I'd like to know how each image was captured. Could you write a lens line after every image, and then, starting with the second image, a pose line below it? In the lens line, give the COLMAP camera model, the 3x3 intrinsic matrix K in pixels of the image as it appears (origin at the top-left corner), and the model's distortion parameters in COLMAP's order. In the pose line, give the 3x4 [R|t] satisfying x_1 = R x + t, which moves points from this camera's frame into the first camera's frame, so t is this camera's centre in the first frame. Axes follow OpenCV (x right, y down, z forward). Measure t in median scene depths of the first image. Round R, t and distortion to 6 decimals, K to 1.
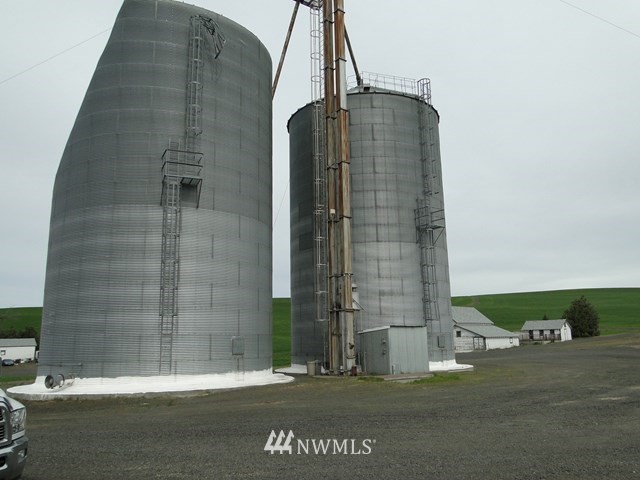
lens RADIAL K [[520.8, 0, 318.8], [0, 520.8, 239.7], [0, 0, 1]] dist [0.003335, -0.001883]
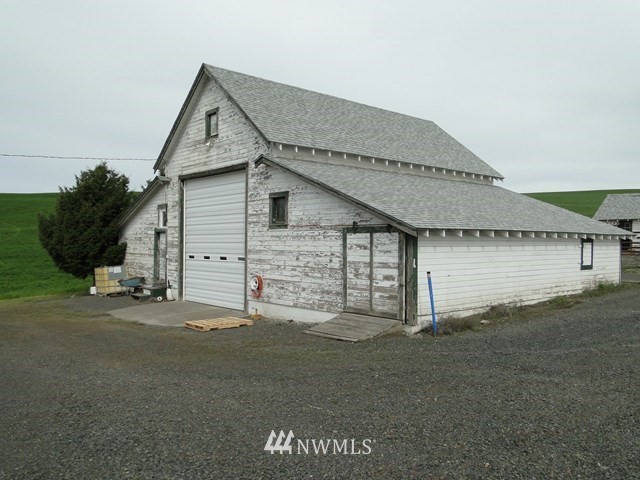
lens RADIAL K [[520.8, 0, 320.7], [0, 520.8, 240.8], [0, 0, 1]] dist [0.003335, -0.001883]
pose [[0.998936, 0.025503, -0.038420, 0.294535], [-0.017445, 0.980229, 0.197095, 0.160421], [0.042687, -0.196215, 0.979631, 0.850441]]
